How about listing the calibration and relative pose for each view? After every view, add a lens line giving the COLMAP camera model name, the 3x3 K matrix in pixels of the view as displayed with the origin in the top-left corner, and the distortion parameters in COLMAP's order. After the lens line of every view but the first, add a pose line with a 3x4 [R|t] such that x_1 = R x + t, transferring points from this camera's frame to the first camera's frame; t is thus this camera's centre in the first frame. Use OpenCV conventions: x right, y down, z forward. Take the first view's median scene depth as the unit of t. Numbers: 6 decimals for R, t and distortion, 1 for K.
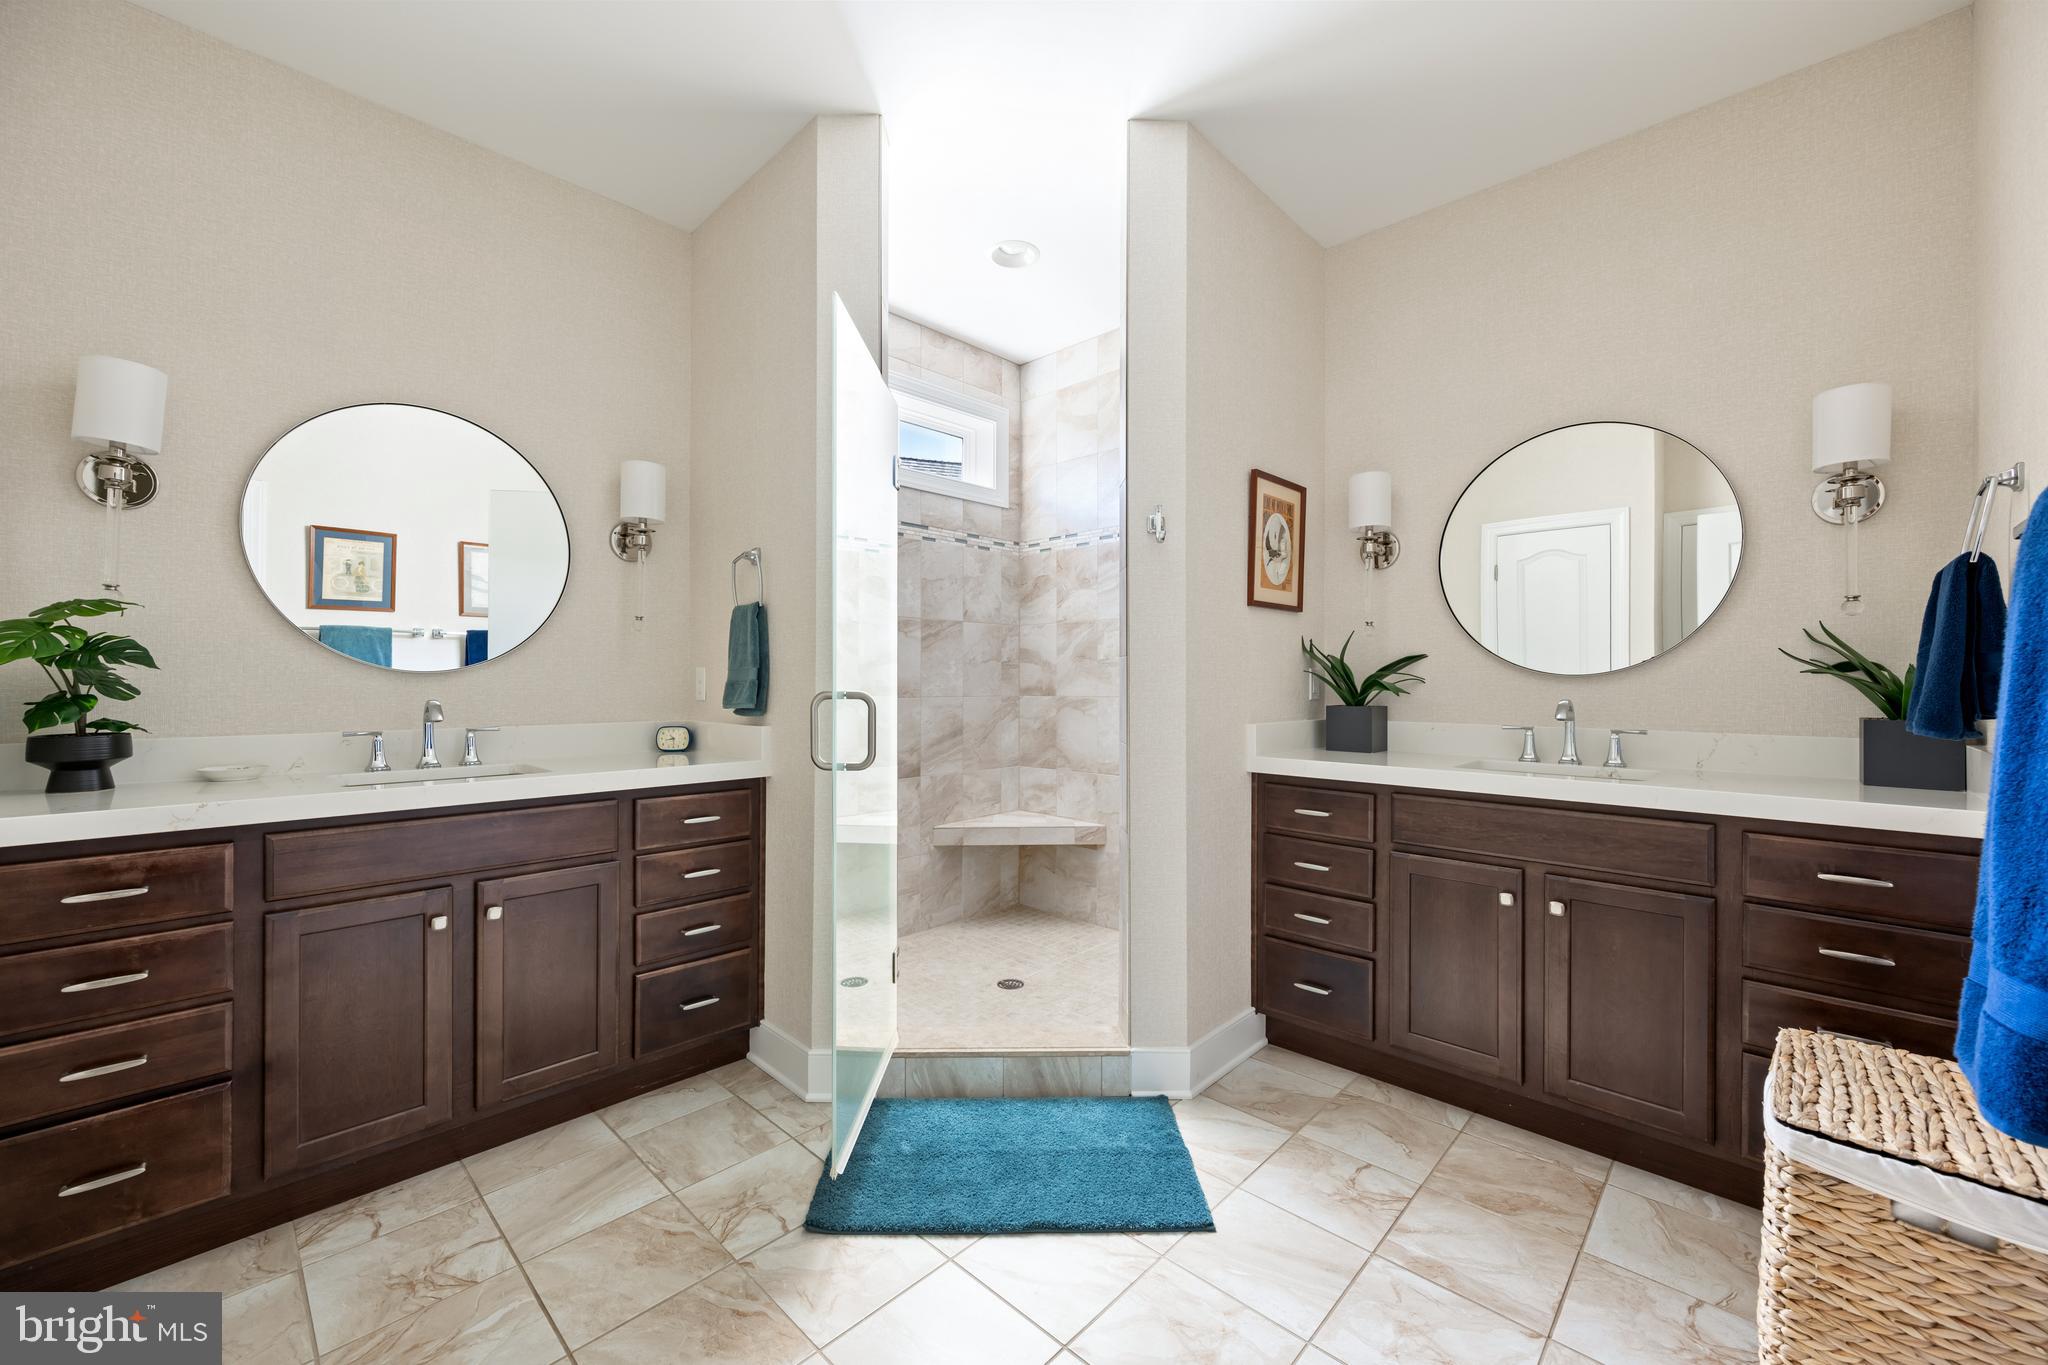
lens RADIAL K [[801.7, 0, 1021.0], [0, 801.7, 681.9], [0, 0, 1]] dist [-0.000260, -0.000004]
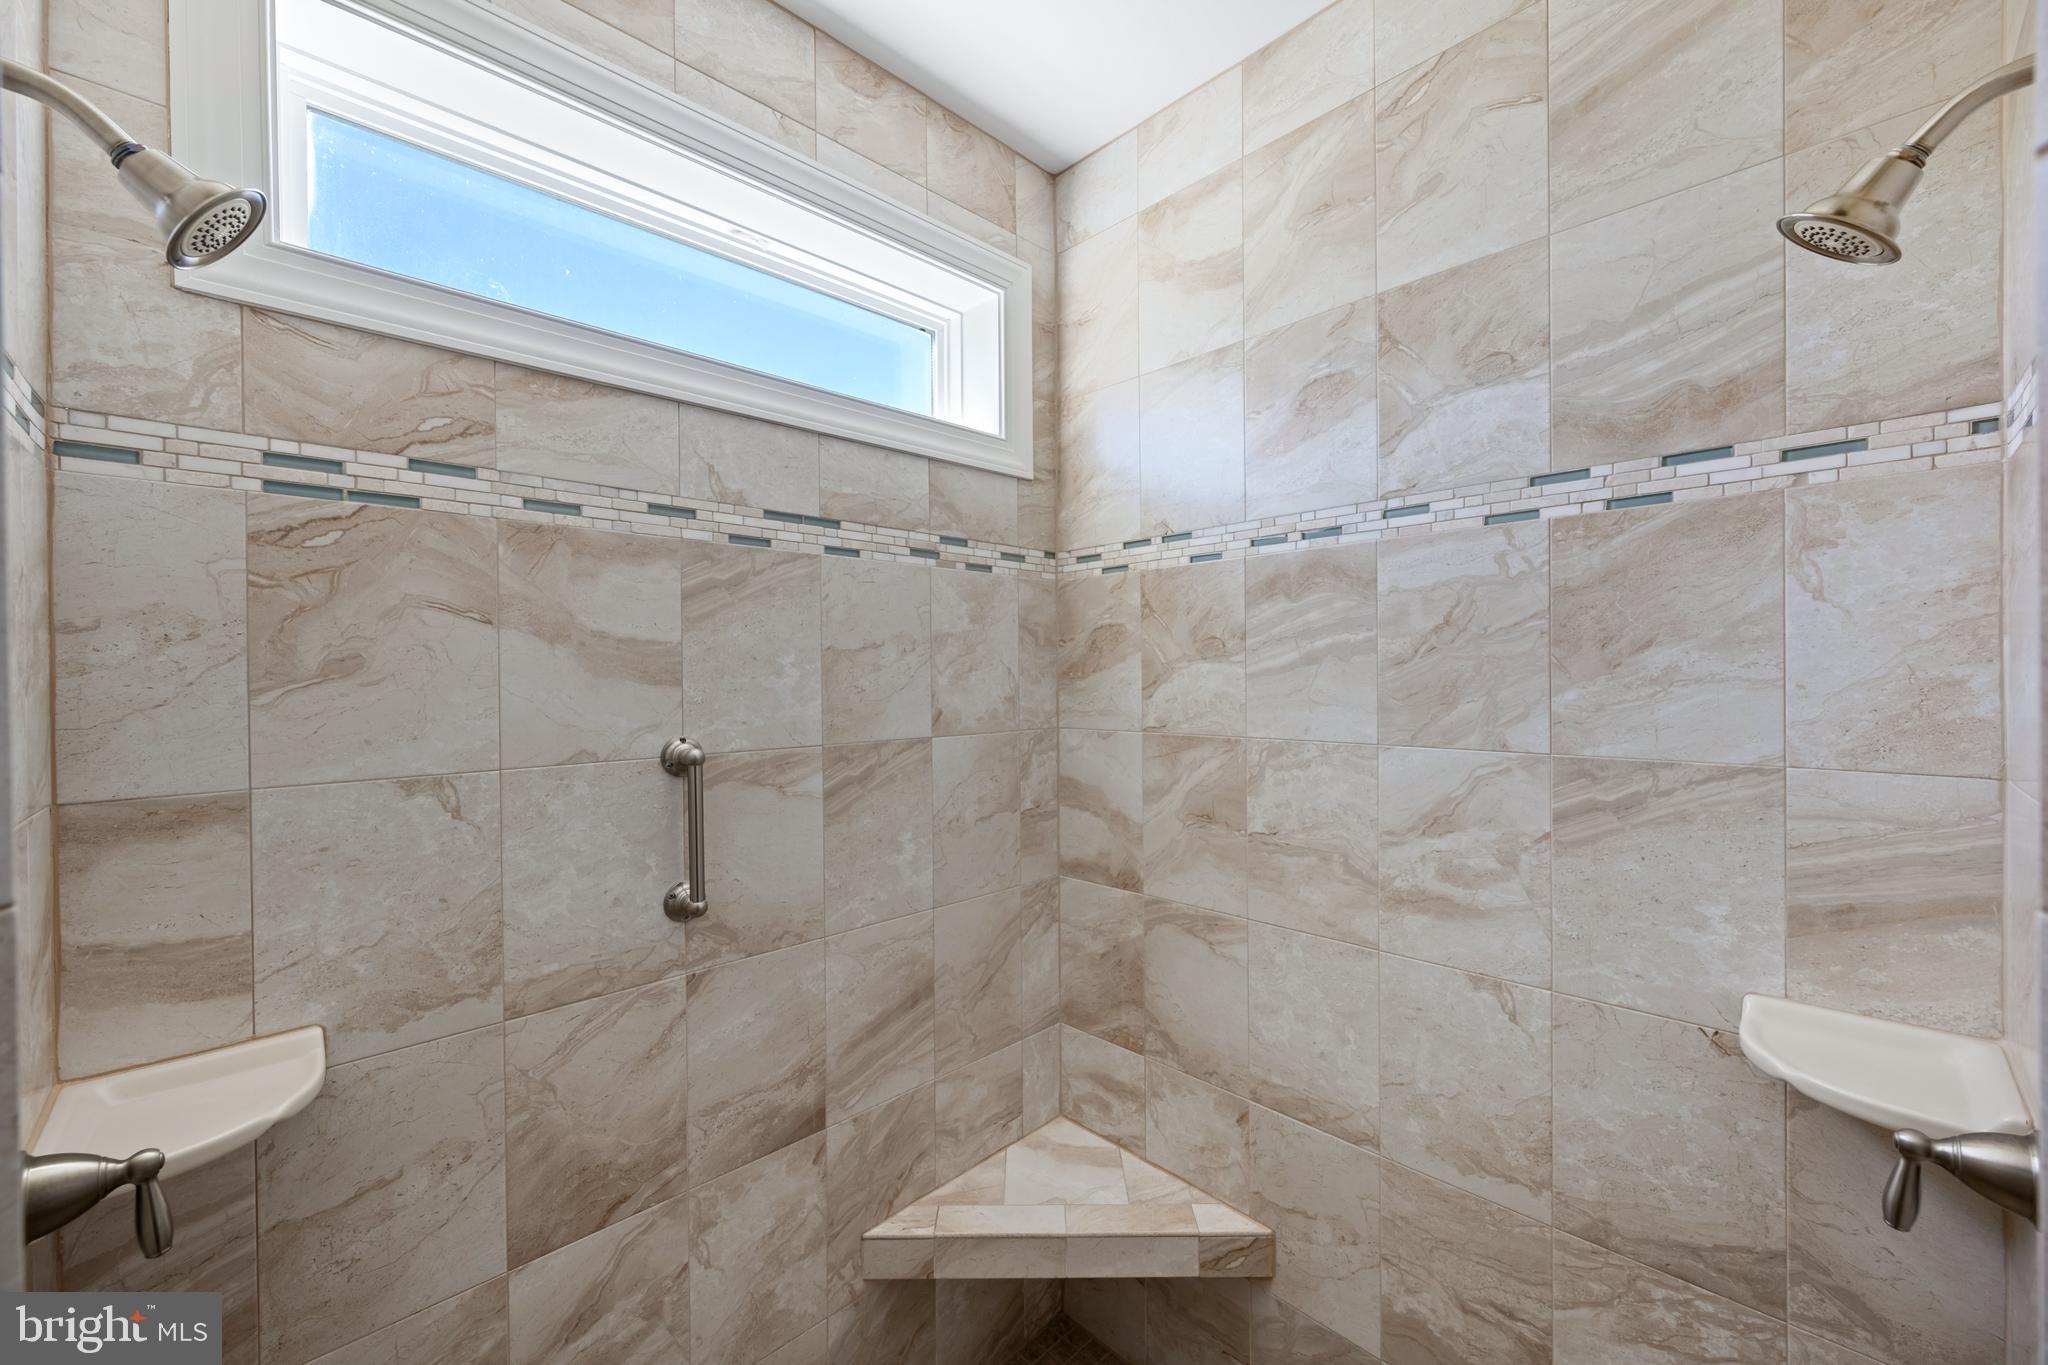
lens RADIAL K [[801.7, 0, 1026.3], [0, 801.7, 676.8], [0, 0, 1]] dist [-0.000260, -0.000004]
pose [[0.999646, -0.010015, -0.024630, -0.009402], [0.010084, 0.999946, 0.002678, -0.107422], [0.024602, -0.002925, 0.999693, 0.555652]]
